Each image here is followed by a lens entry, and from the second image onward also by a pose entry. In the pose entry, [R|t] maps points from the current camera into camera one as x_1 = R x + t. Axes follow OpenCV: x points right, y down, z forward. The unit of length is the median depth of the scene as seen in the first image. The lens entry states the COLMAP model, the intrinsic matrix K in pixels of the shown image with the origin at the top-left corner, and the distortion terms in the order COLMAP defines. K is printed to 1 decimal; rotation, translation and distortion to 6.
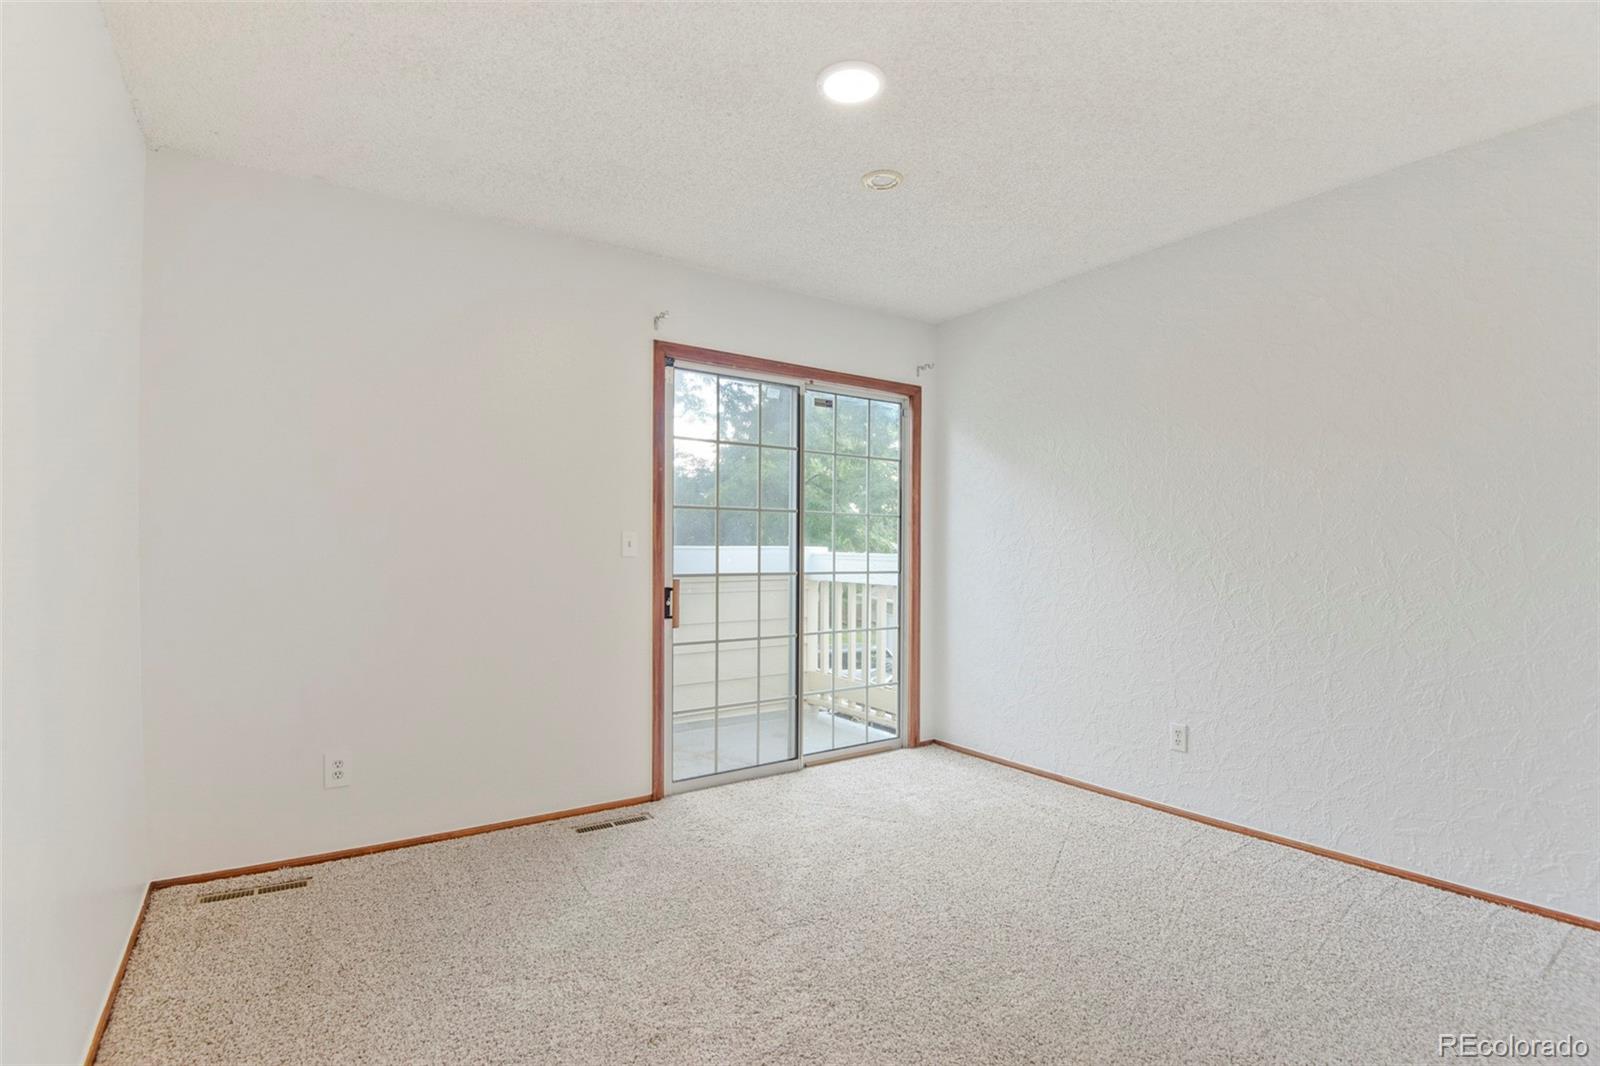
lens RADIAL K [[751.0, 0, 796.6], [0, 751.0, 545.2], [0, 0, 1]] dist [0.017903, 0.000234]
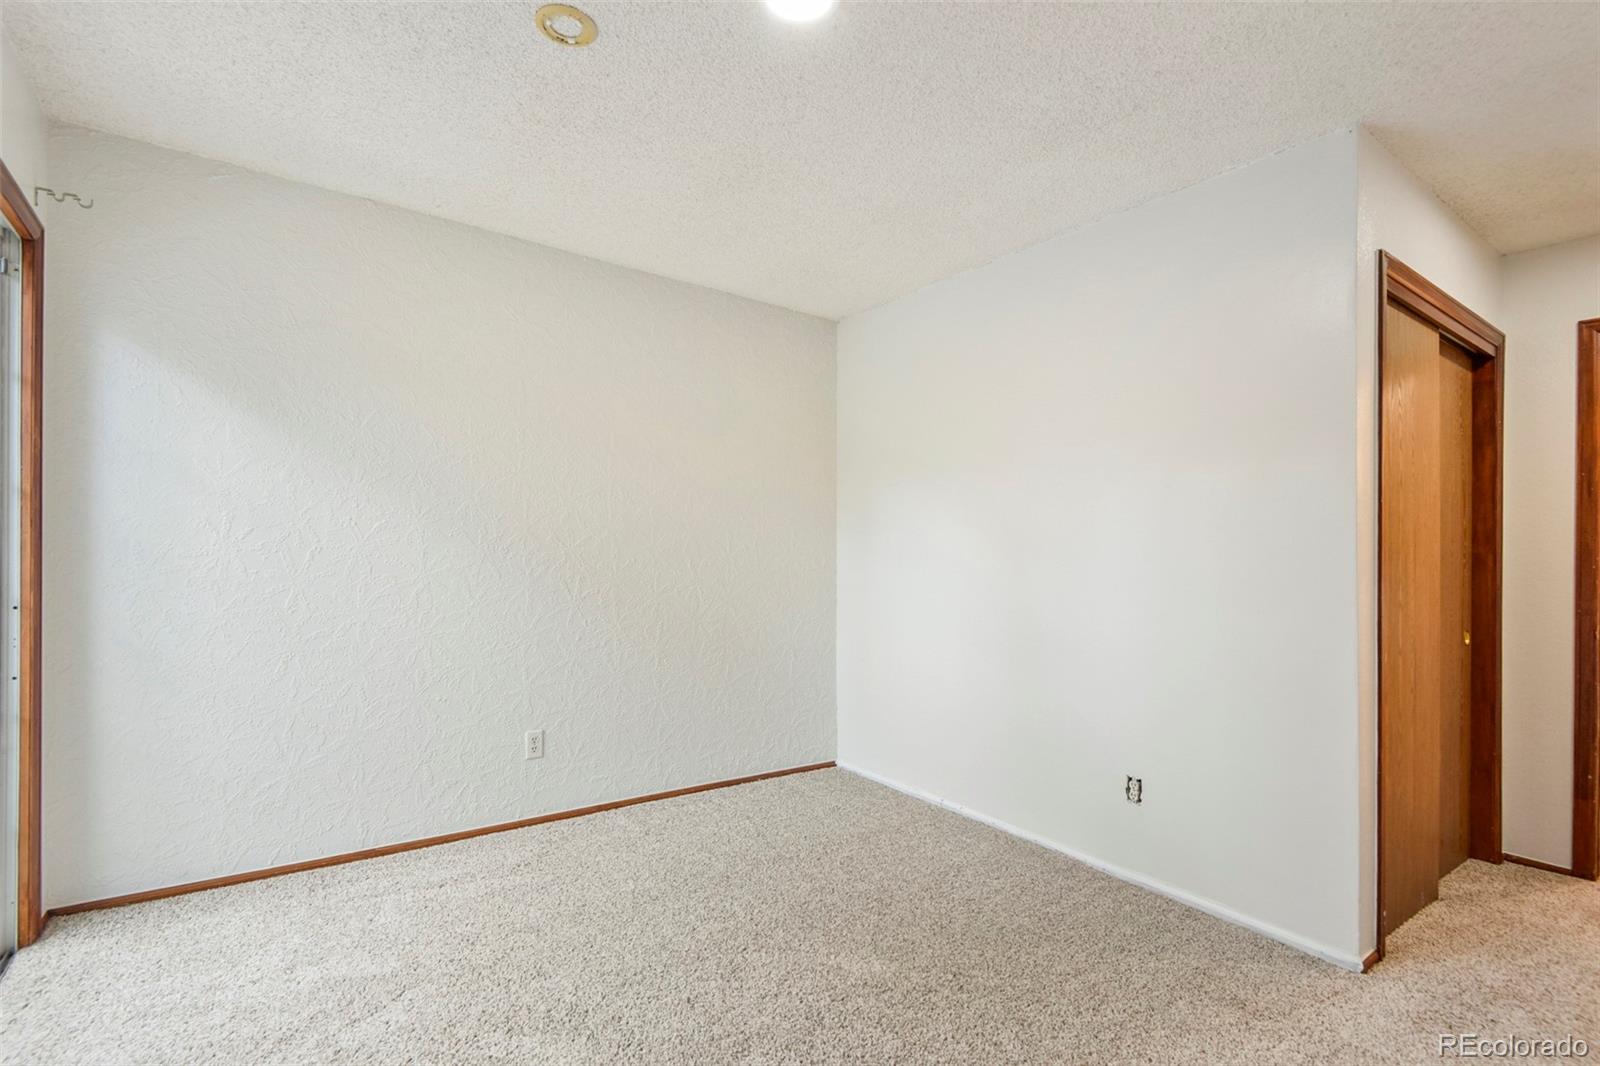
lens RADIAL K [[751.0, 0, 796.6], [0, 751.0, 538.1], [0, 0, 1]] dist [0.017903, 0.000234]
pose [[0.000560, 0.030886, 0.999523, -0.484444], [-0.020788, 0.999307, -0.030868, 0.008567], [-0.999784, -0.020761, 0.001202, 0.662552]]
